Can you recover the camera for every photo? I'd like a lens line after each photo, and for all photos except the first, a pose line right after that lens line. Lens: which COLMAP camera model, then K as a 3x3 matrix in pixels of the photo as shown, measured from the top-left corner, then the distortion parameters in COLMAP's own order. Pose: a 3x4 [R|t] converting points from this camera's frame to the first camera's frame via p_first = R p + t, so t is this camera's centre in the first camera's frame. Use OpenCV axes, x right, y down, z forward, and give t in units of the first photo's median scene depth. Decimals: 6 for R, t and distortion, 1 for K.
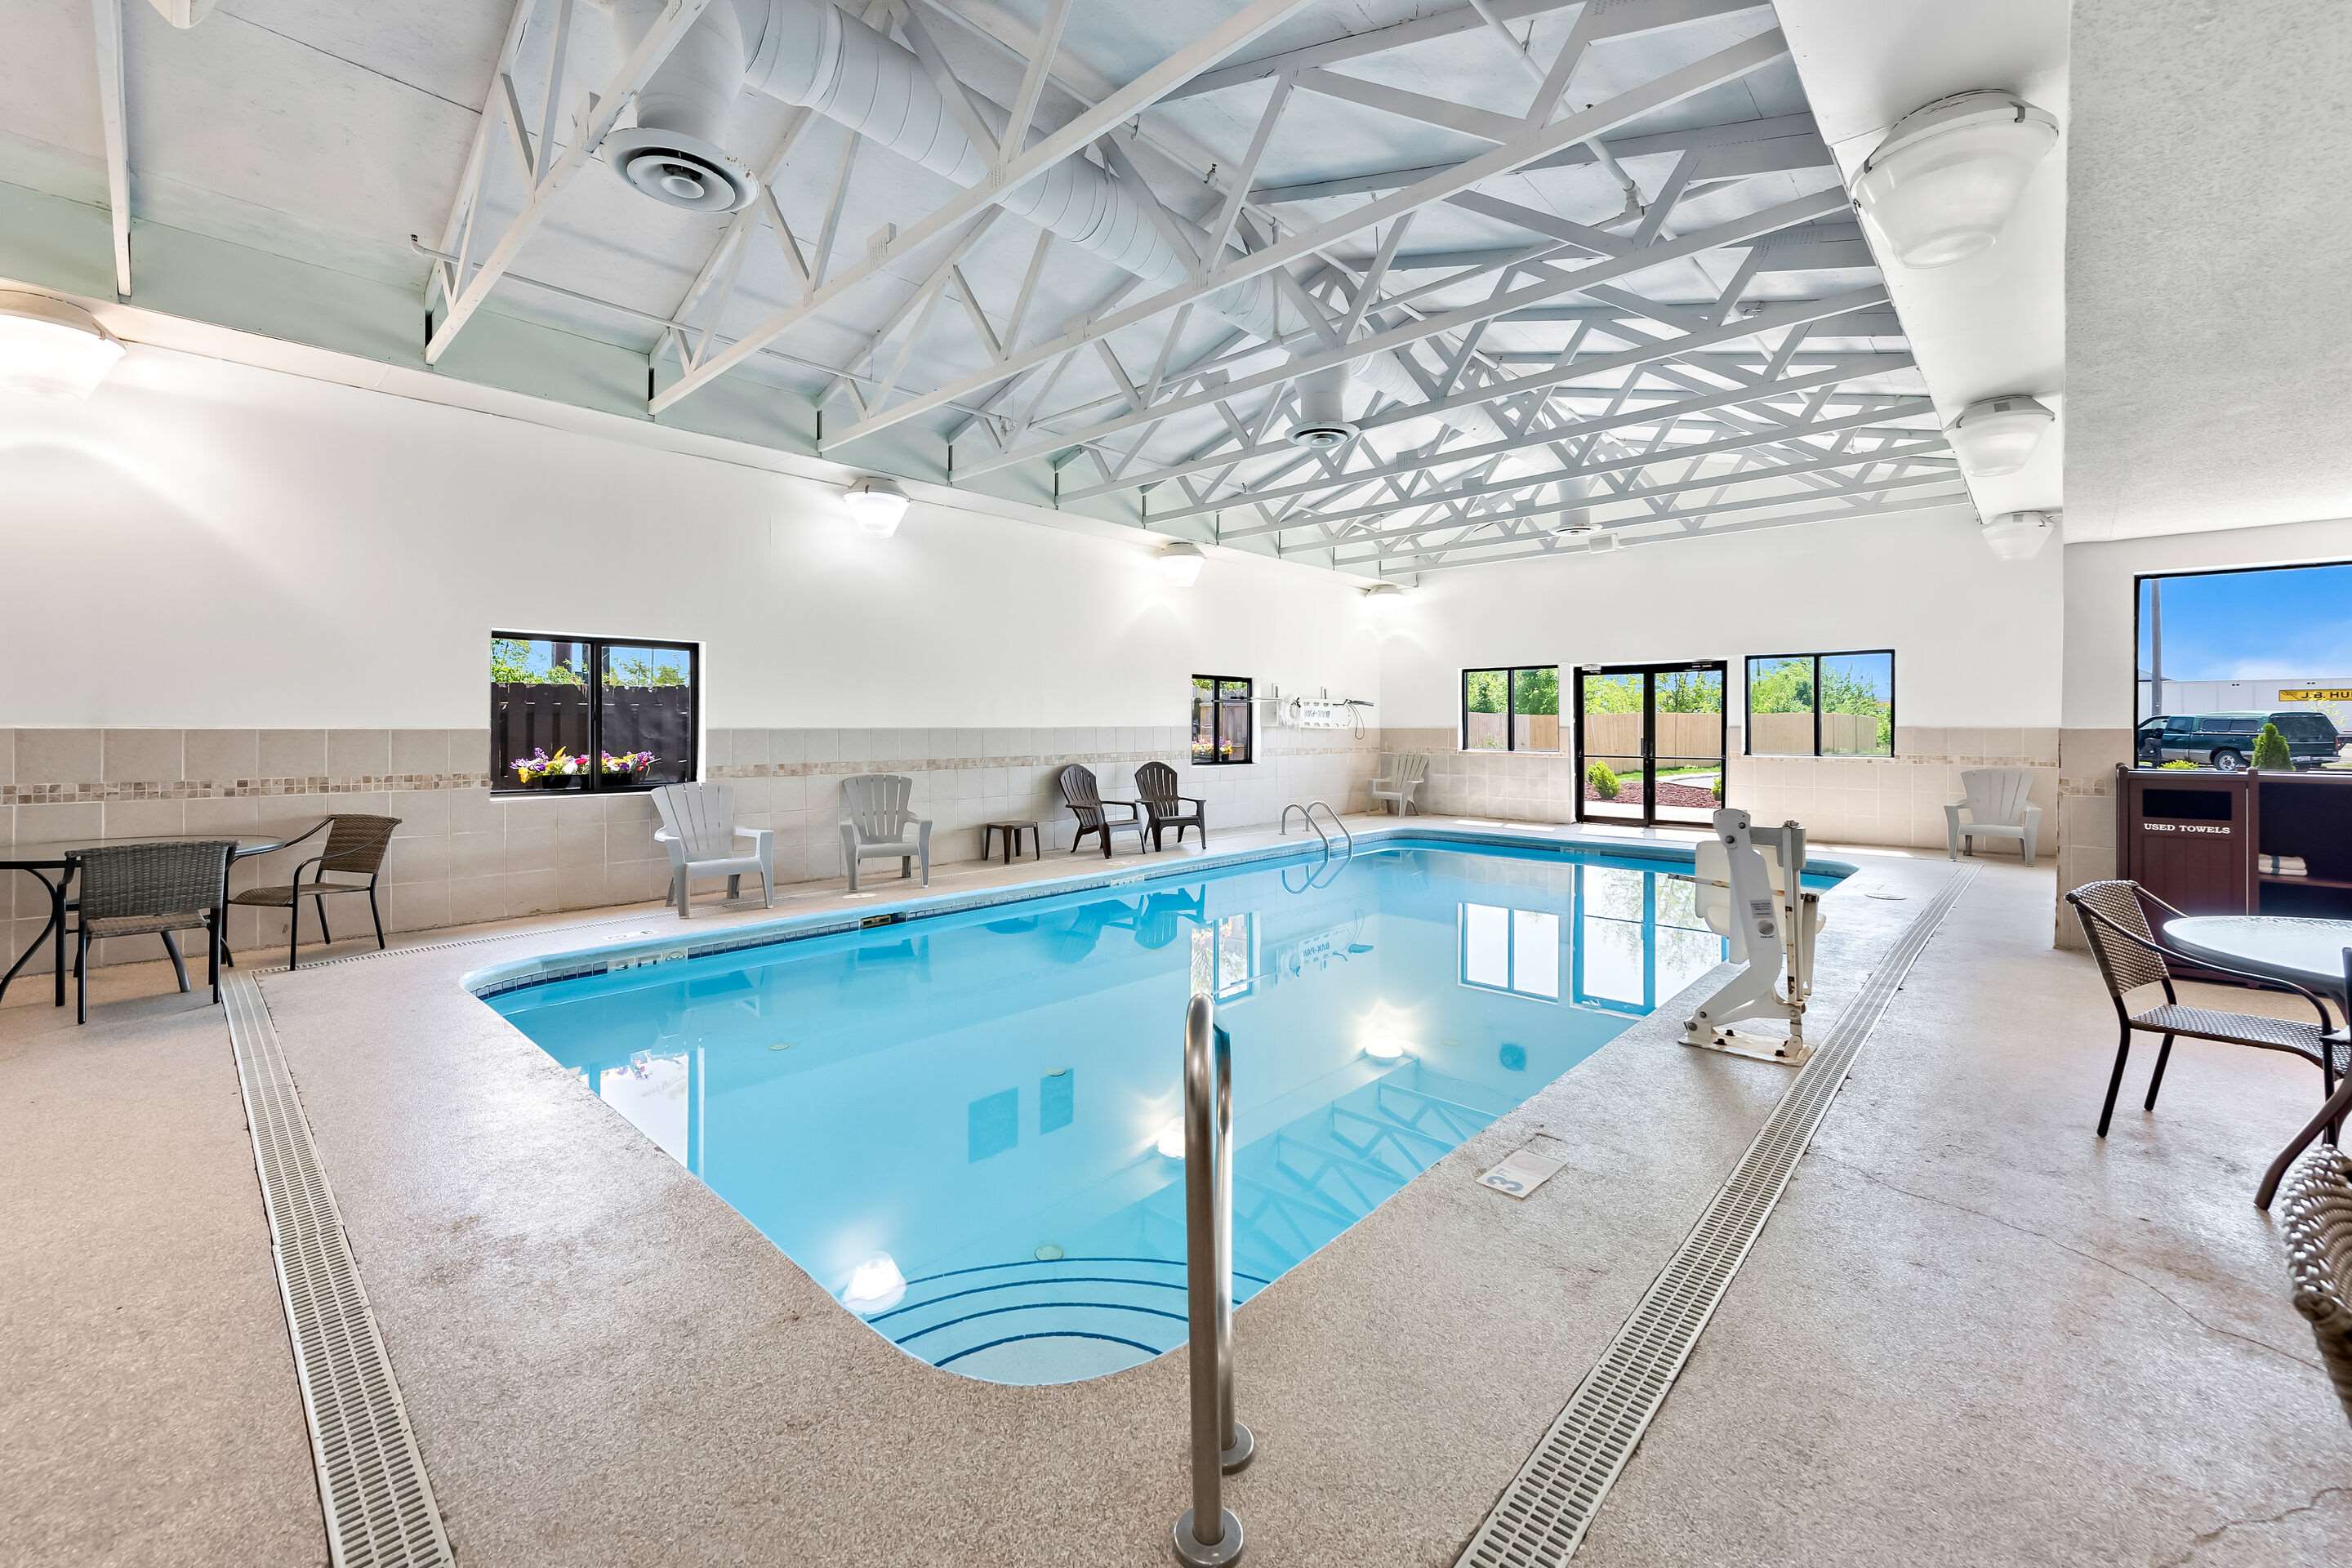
lens RADIAL K [[946.6, 0, 1173.8], [0, 946.6, 719.0], [0, 0, 1]] dist [-0.000317, -0.000020]
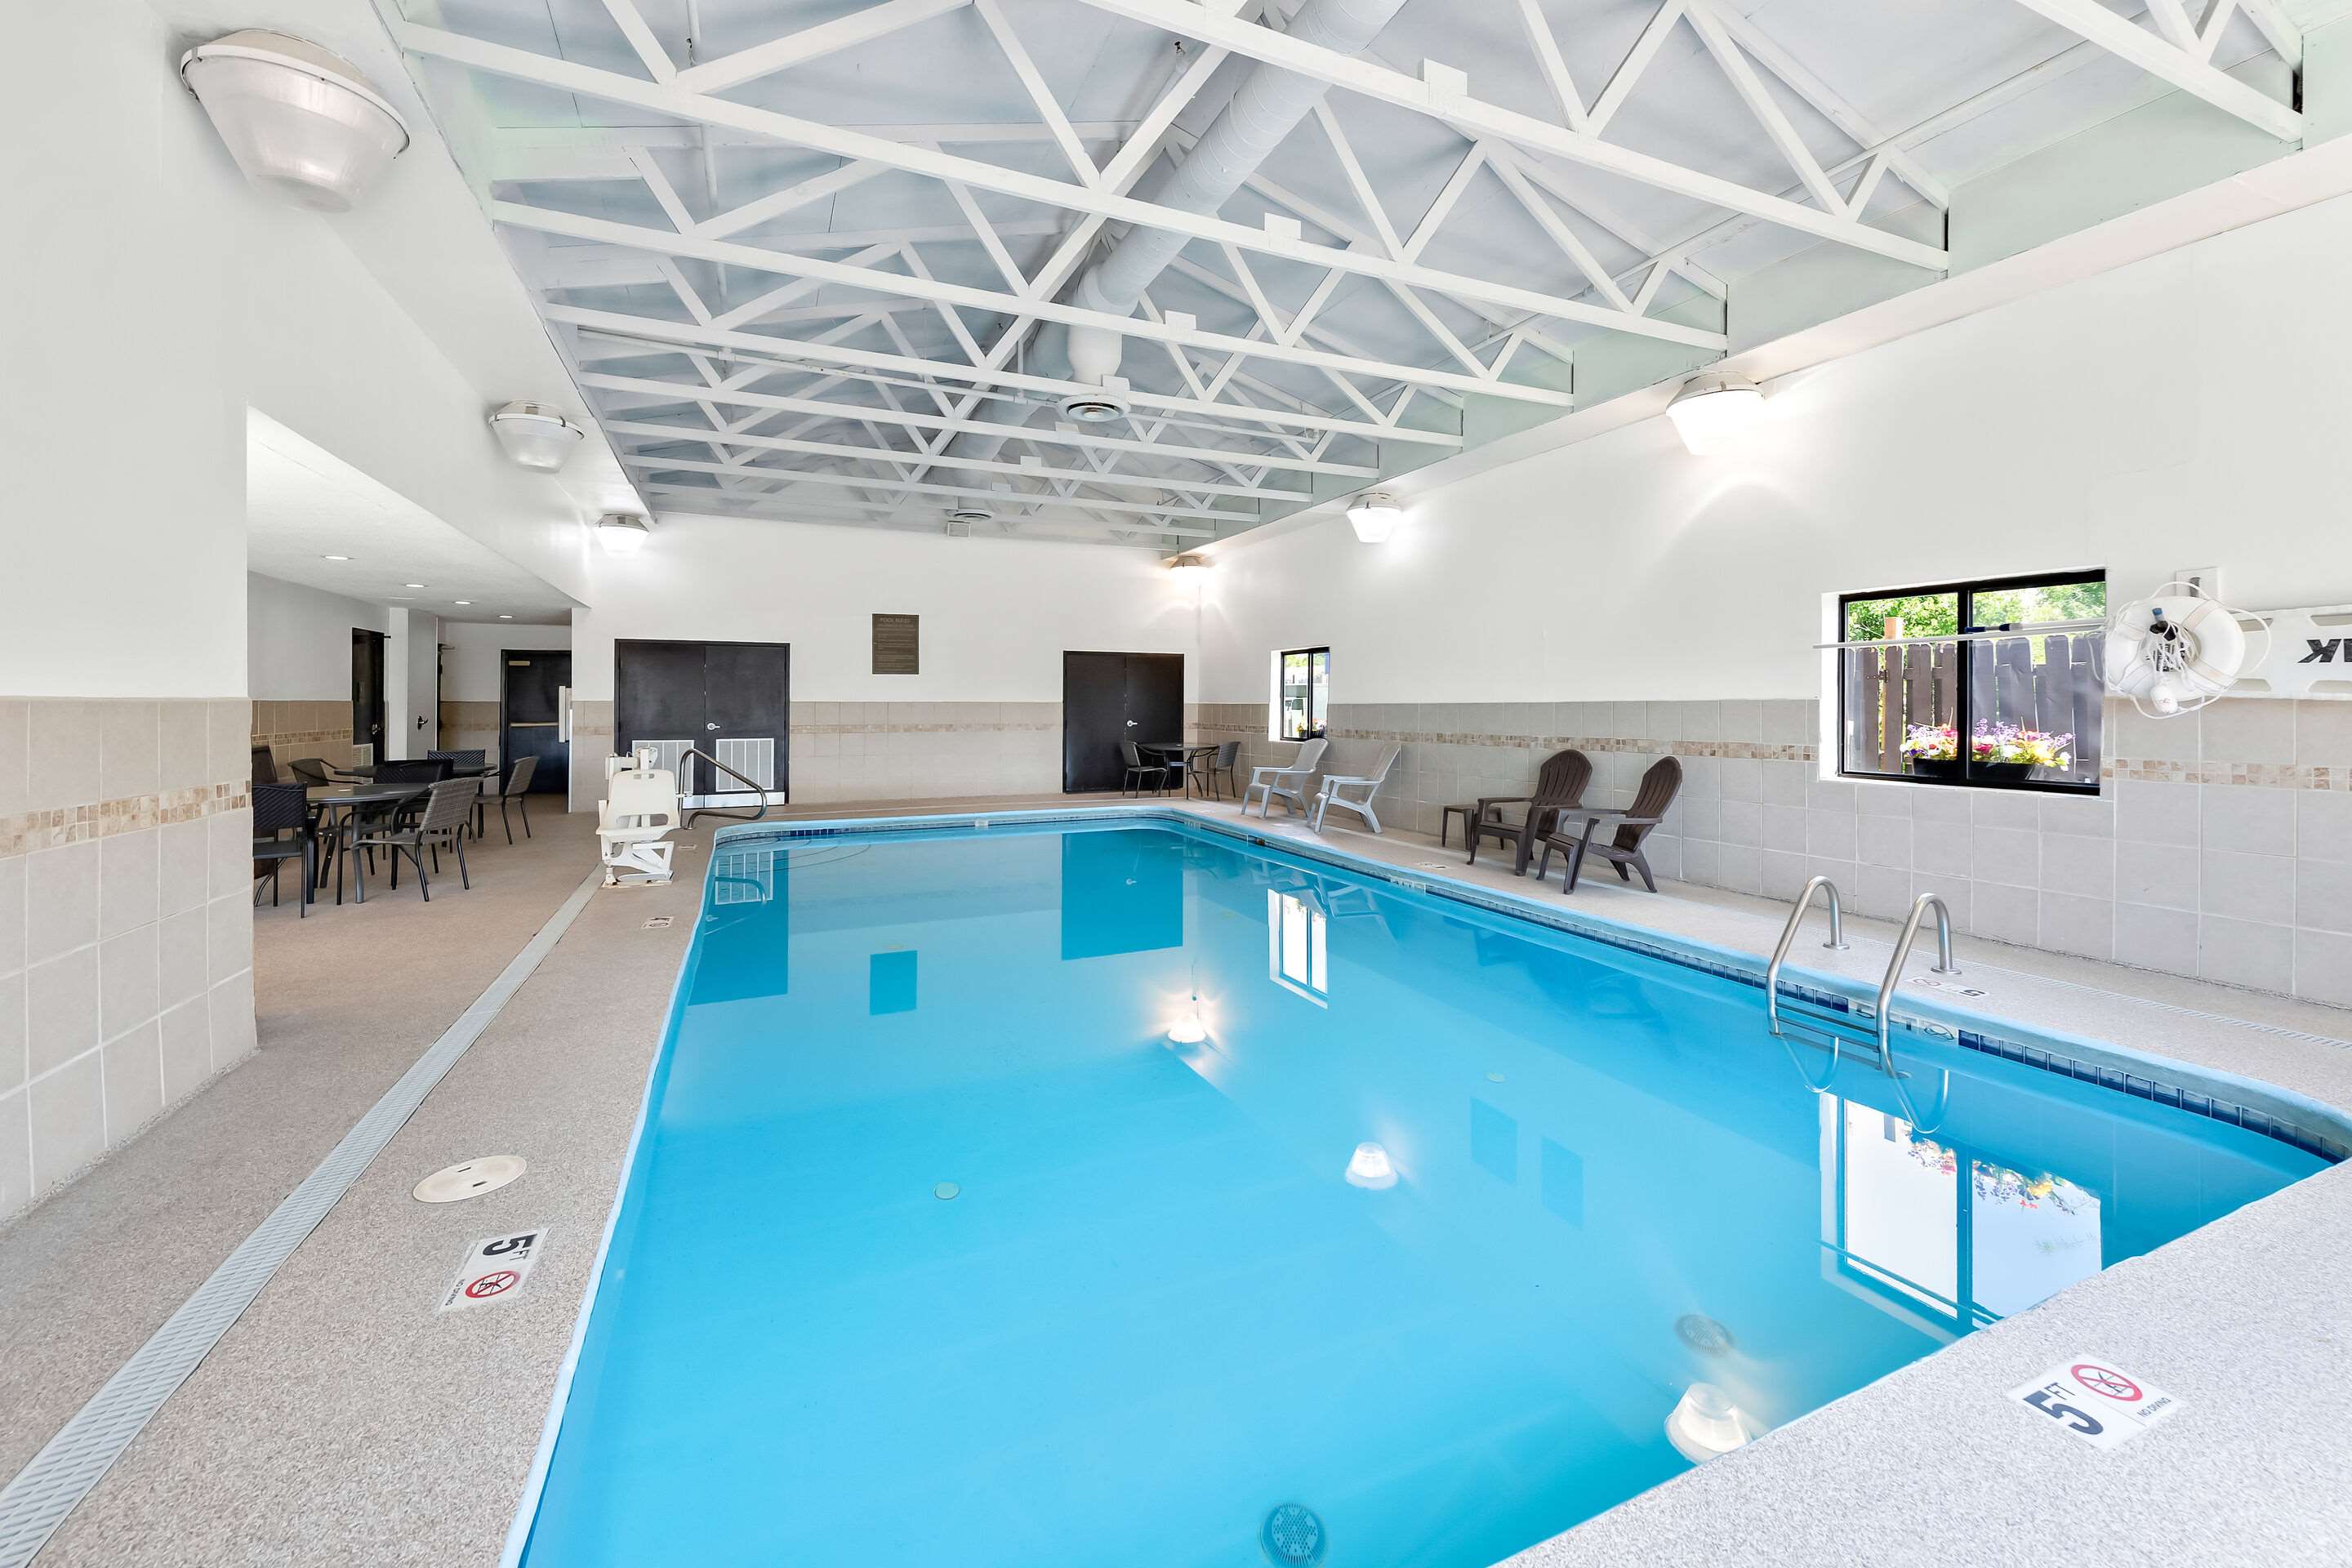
lens RADIAL K [[946.6, 0, 1173.8], [0, 946.6, 719.0], [0, 0, 1]] dist [-0.000317, -0.000020]
pose [[-0.385735, 0.011422, -0.922539, 0.722528], [0.005022, 0.999935, 0.010280, 0.014051], [0.922596, -0.000668, -0.385768, 1.021372]]
